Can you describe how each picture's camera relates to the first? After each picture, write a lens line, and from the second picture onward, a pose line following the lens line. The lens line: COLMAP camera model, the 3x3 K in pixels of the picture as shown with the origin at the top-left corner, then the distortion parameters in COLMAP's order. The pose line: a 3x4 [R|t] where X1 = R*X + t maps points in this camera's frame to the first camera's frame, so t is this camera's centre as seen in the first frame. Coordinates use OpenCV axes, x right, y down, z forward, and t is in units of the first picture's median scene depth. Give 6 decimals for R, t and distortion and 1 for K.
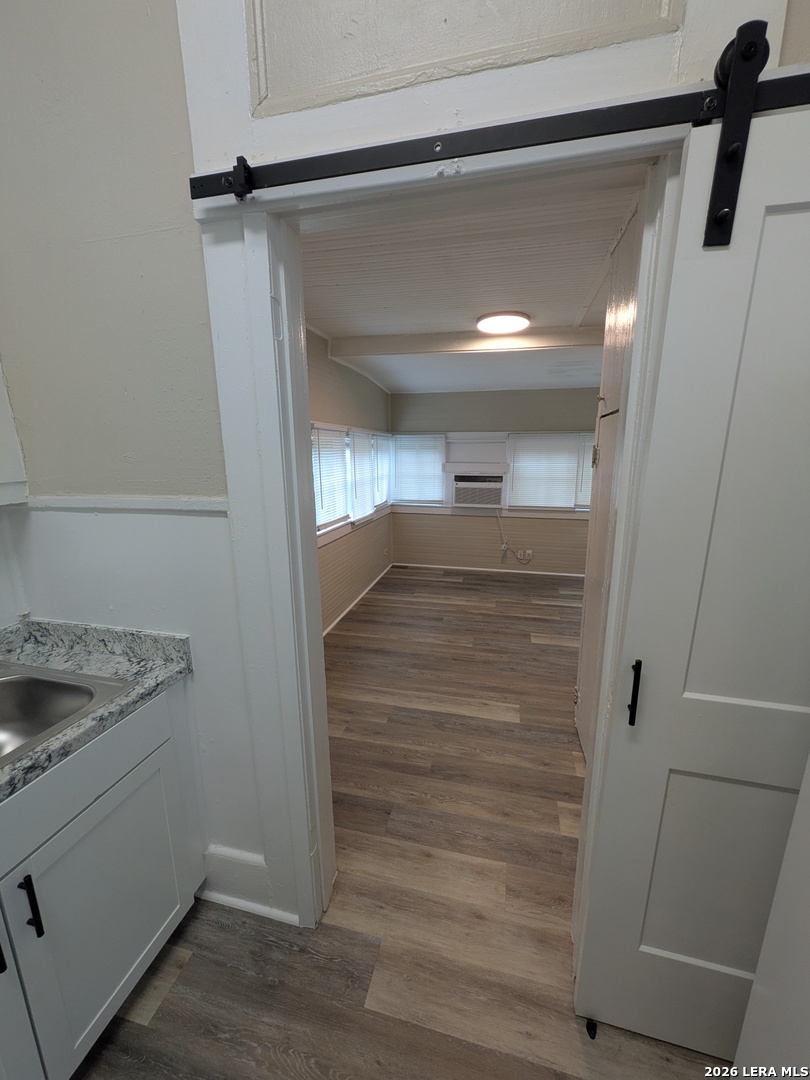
lens RADIAL K [[429.8, 0, 406.0], [0, 429.8, 543.3], [0, 0, 1]] dist [-0.000355, 0.000458]
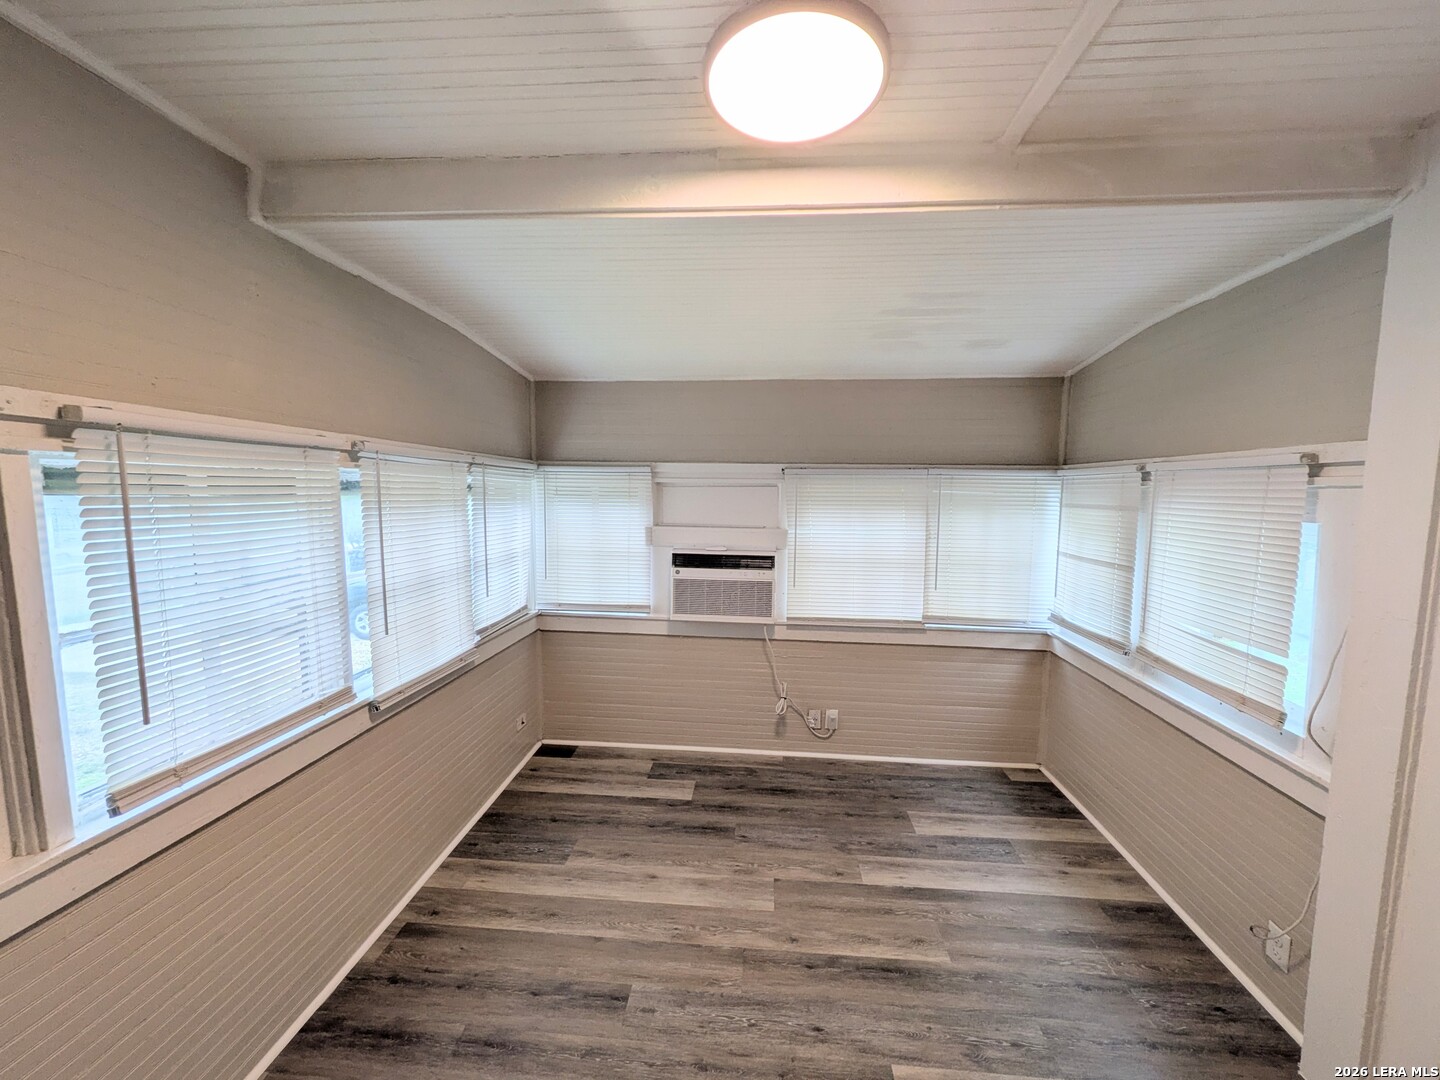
lens RADIAL K [[573.0, 0, 715.1], [0, 573.0, 539.5], [0, 0, 1]] dist [-0.000355, 0.000458]
pose [[0.988747, 0.000670, 0.149596, 0.100493], [0.018857, 0.991455, -0.129078, -0.140461], [-0.148405, 0.130446, 0.980286, 0.584533]]
